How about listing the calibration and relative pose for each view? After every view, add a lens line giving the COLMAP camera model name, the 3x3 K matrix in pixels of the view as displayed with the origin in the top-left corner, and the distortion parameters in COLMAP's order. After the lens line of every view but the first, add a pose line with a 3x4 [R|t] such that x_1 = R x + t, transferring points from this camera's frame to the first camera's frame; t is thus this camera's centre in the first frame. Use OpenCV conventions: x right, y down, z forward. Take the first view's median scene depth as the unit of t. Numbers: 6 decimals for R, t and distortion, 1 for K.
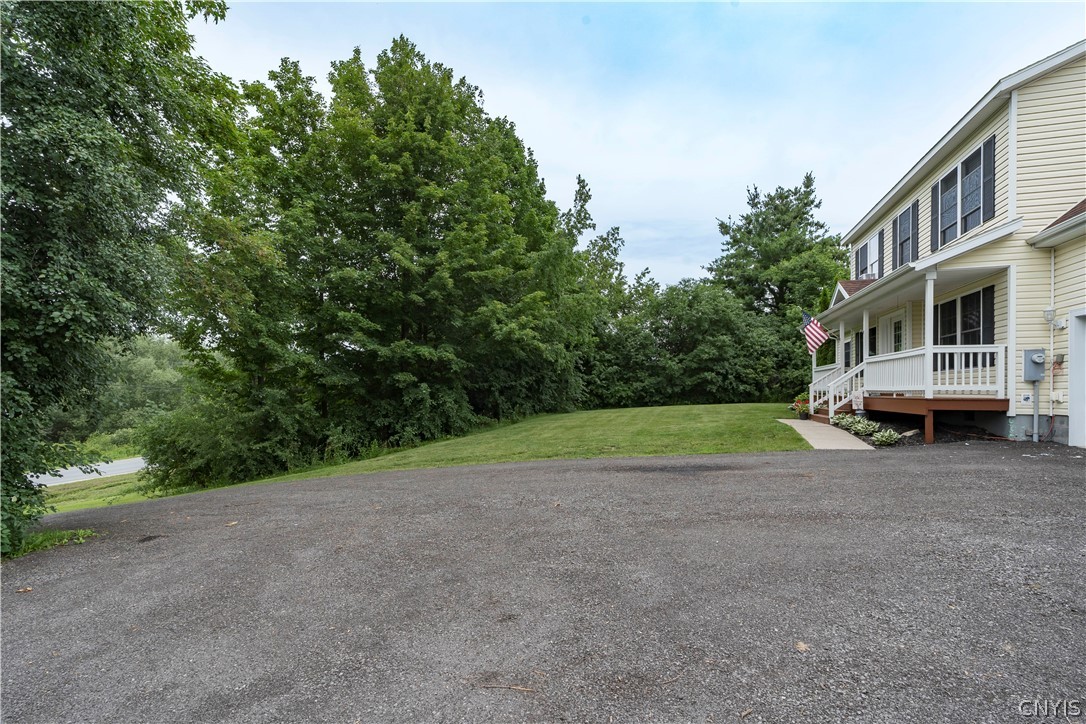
lens RADIAL K [[502.5, 0, 539.2], [0, 502.5, 395.3], [0, 0, 1]] dist [0.004644, 0.000451]
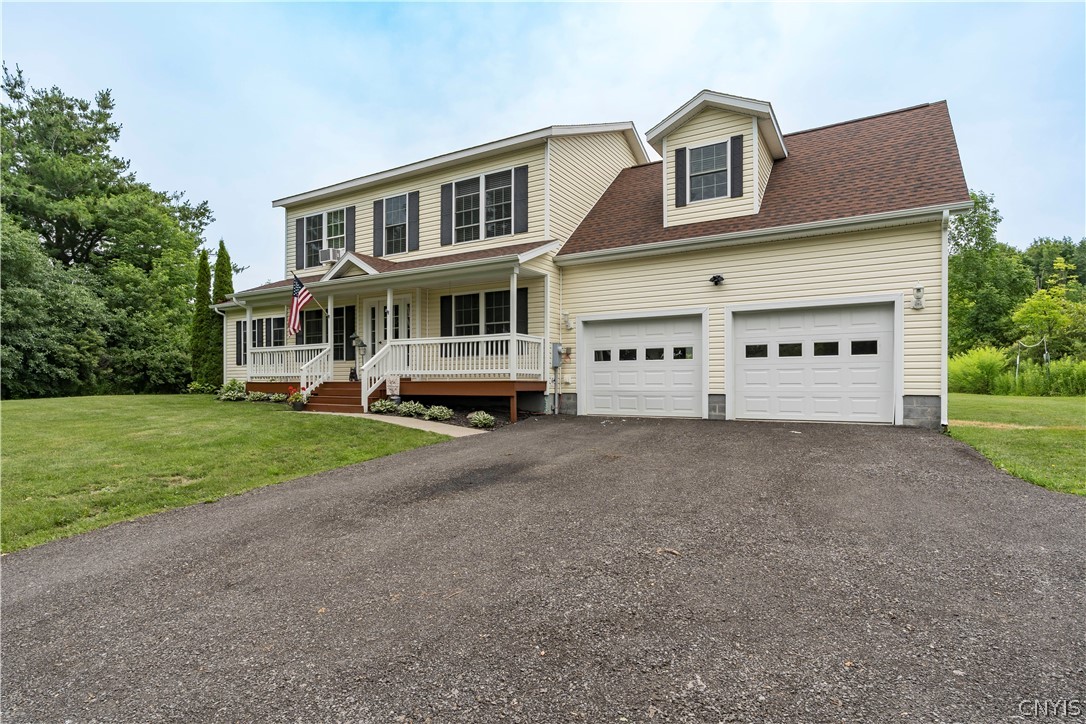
lens RADIAL K [[567.4, 0, 536.9], [0, 567.4, 371.5], [0, 0, 1]] dist [0.000094, -0.000885]
pose [[0.256025, 0.022426, 0.966410, -0.355472], [0.007773, 0.999651, -0.025256, 0.015766], [-0.966639, 0.013978, 0.255761, 0.554229]]
